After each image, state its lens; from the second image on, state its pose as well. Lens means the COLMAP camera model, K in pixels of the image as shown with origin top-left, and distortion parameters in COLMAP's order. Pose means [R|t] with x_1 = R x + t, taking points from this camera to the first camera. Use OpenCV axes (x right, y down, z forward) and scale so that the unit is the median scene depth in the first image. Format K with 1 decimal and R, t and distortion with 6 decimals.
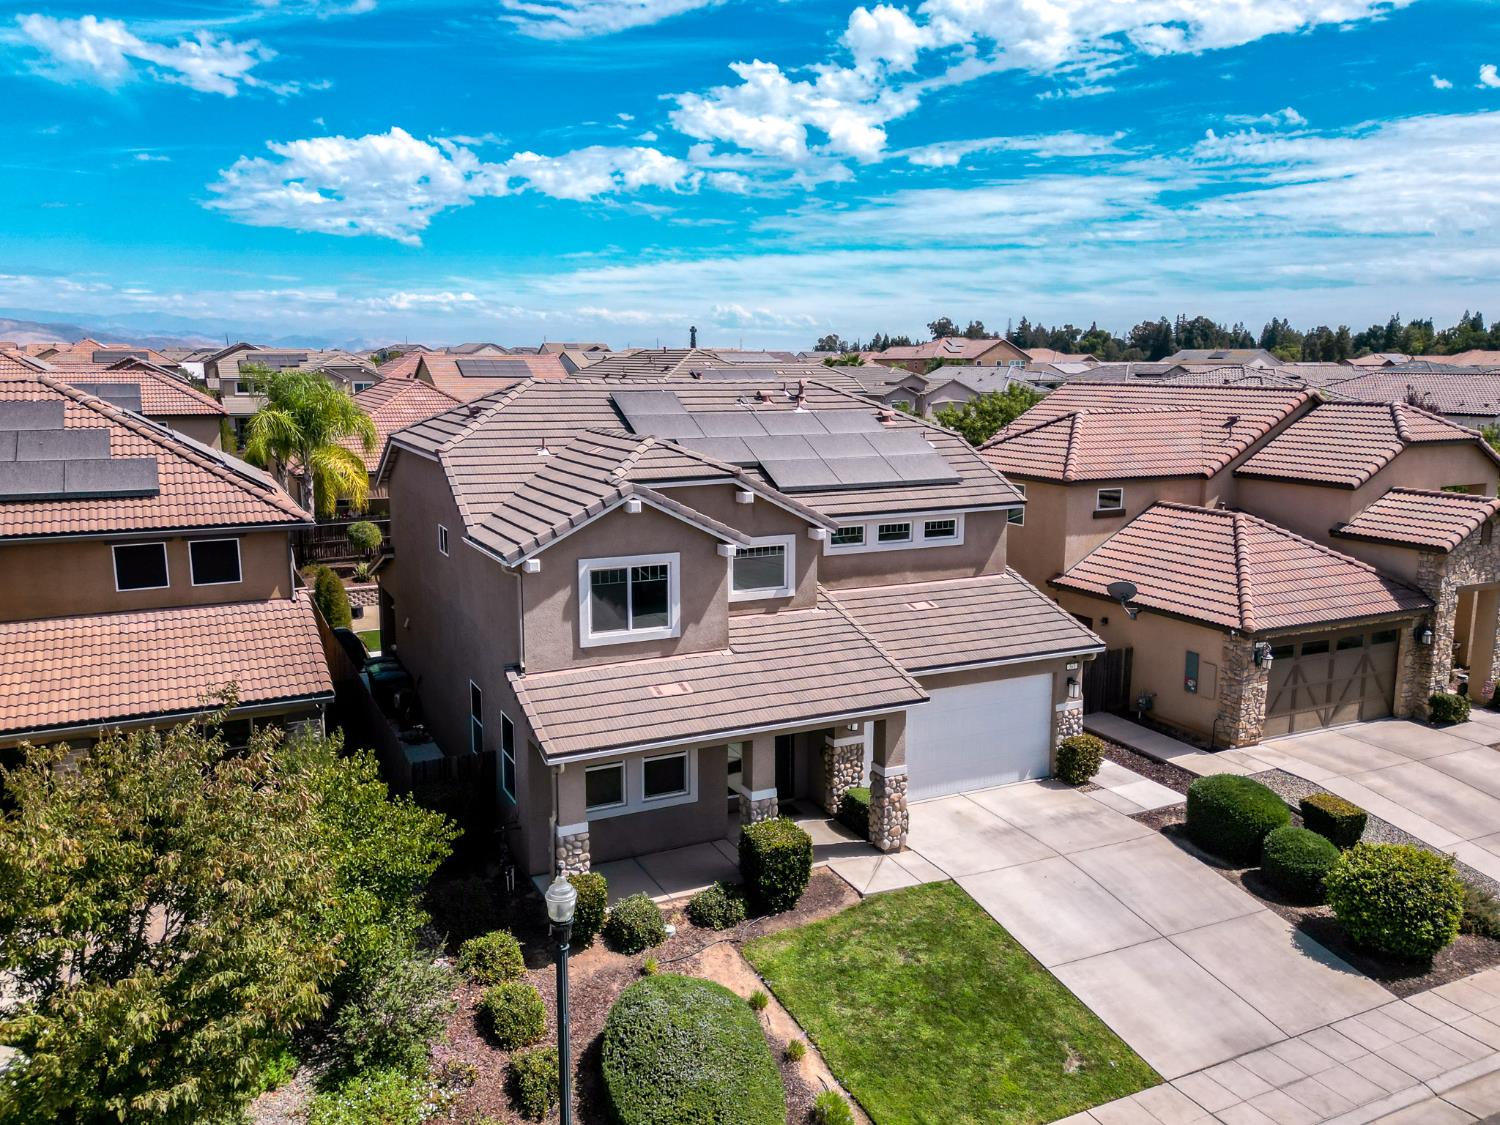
lens RADIAL K [[1203.6, 0, 748.9], [0, 1203.6, 526.5], [0, 0, 1]] dist [0.040777, -0.012779]
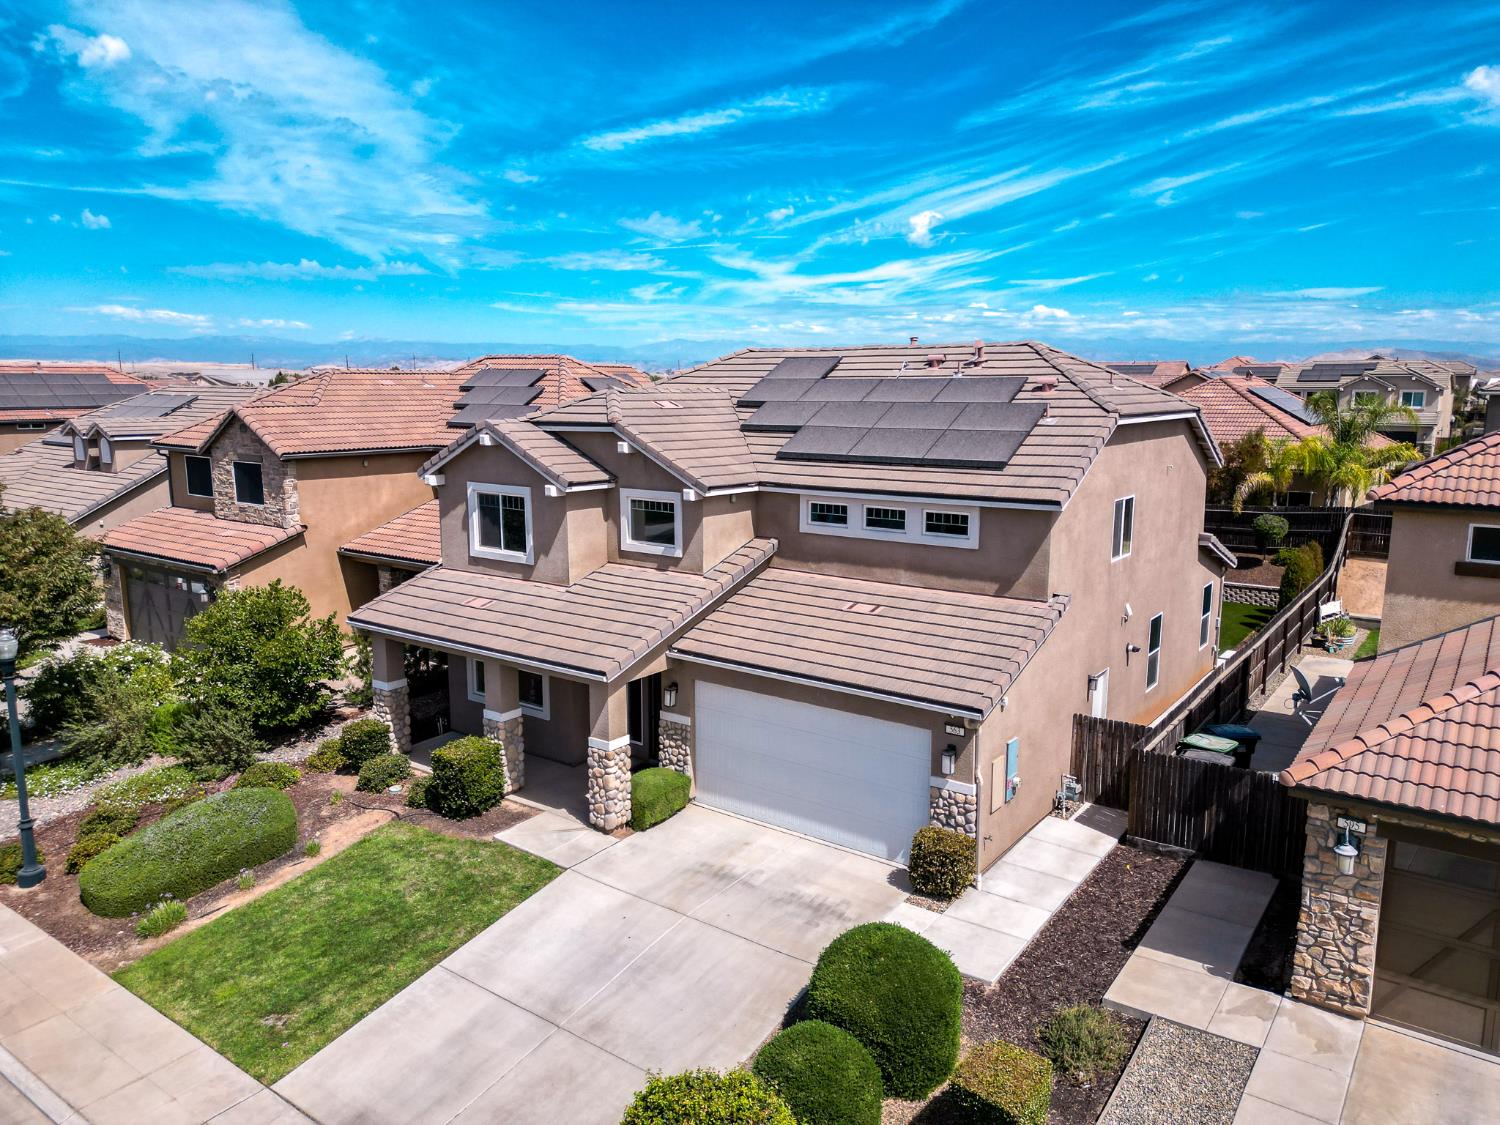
lens RADIAL K [[1054.0, 0, 760.8], [0, 1054.0, 575.8], [0, 0, 1]] dist [0.040906, -0.031856]
pose [[0.462443, 0.158334, -0.872397, 0.800081], [-0.125117, 0.985734, 0.112581, -0.030140], [0.877777, 0.057090, 0.475656, 0.659048]]
